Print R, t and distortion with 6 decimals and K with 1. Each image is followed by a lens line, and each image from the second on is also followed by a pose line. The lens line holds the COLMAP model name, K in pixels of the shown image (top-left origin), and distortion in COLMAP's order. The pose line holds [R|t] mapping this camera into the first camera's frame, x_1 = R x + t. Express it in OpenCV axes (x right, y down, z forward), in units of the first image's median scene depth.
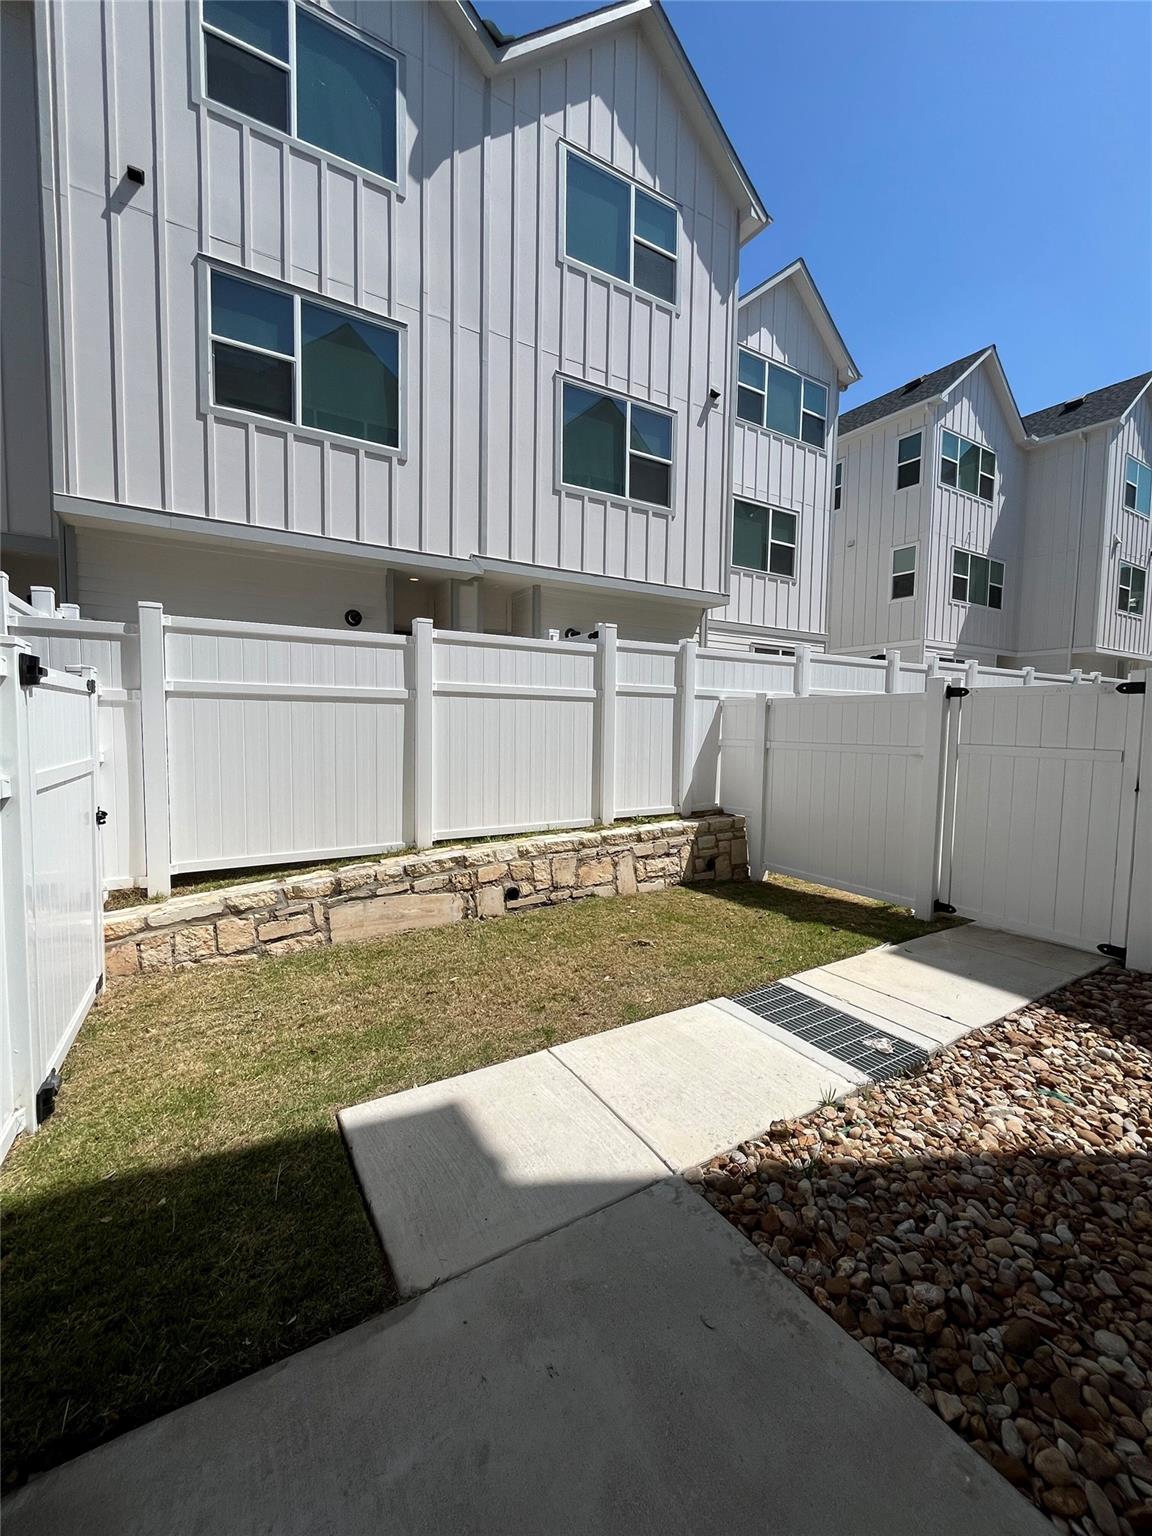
lens RADIAL K [[627.7, 0, 577.3], [0, 627.7, 764.0], [0, 0, 1]] dist [-0.000966, 0.000068]
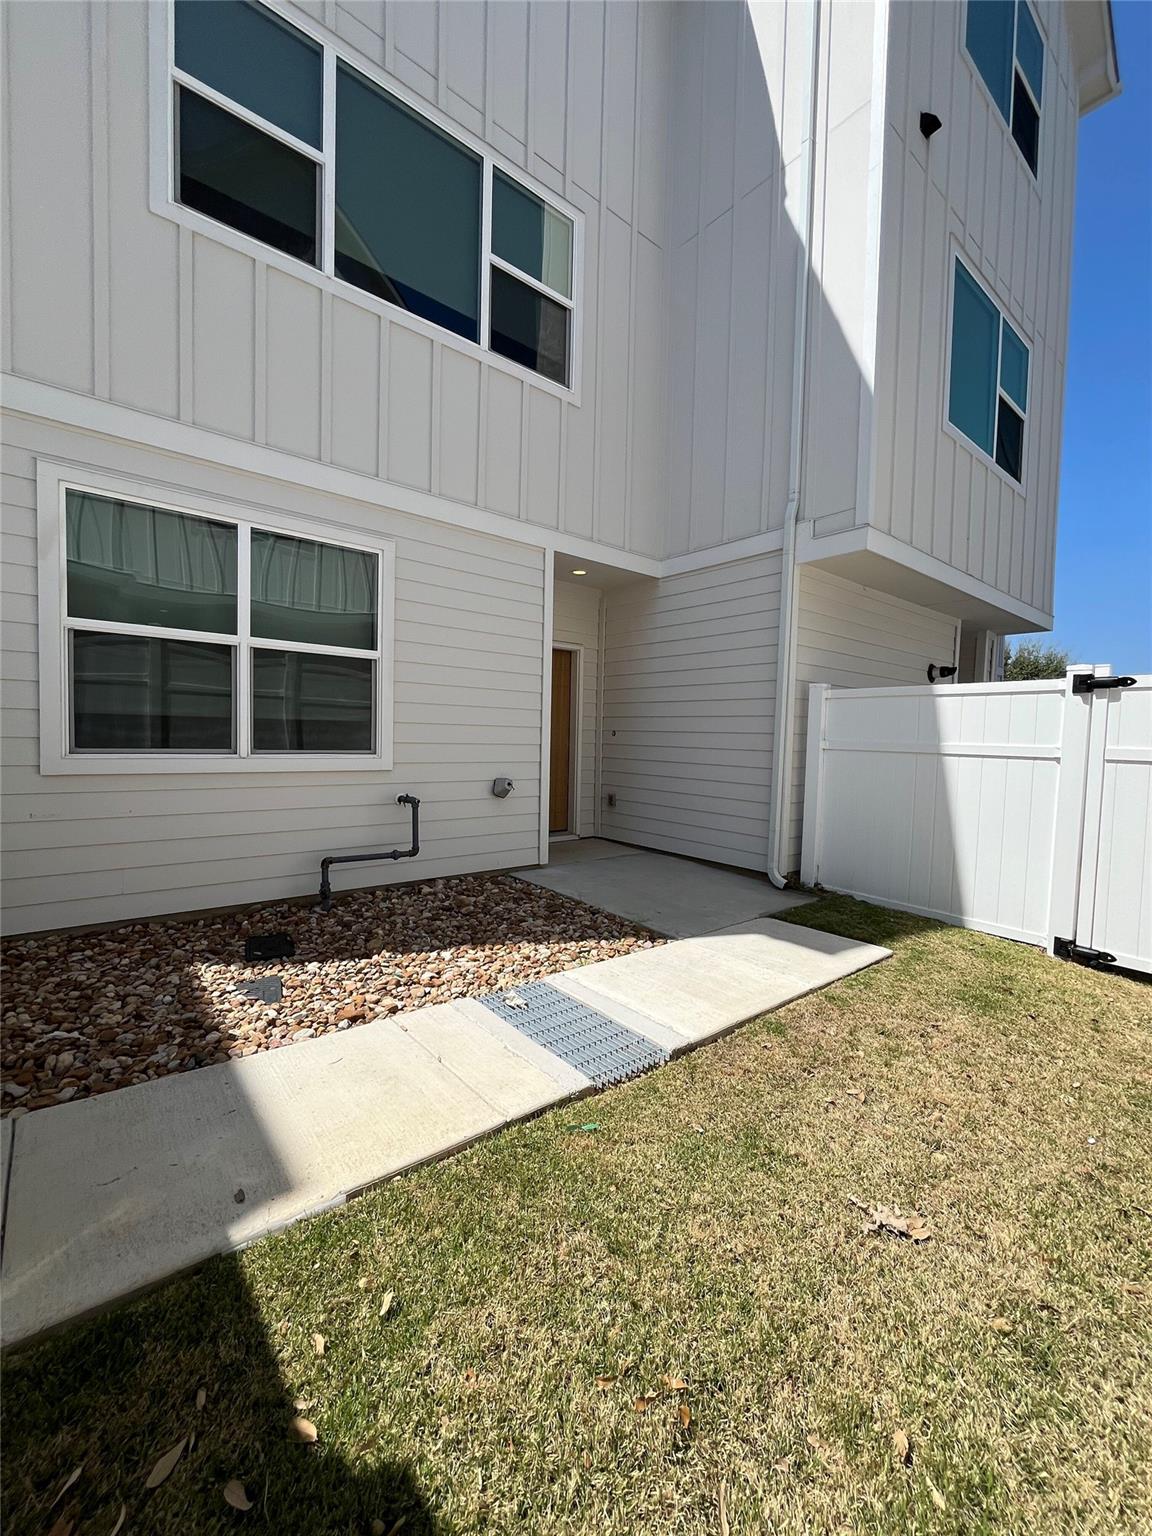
lens RADIAL K [[627.7, 0, 577.3], [0, 627.7, 764.0], [0, 0, 1]] dist [-0.000966, 0.000068]
pose [[-0.989547, -0.033313, -0.140309, 0.662410], [-0.048709, 0.992982, 0.107766, -0.051929], [0.135734, 0.113474, -0.984226, 2.432285]]
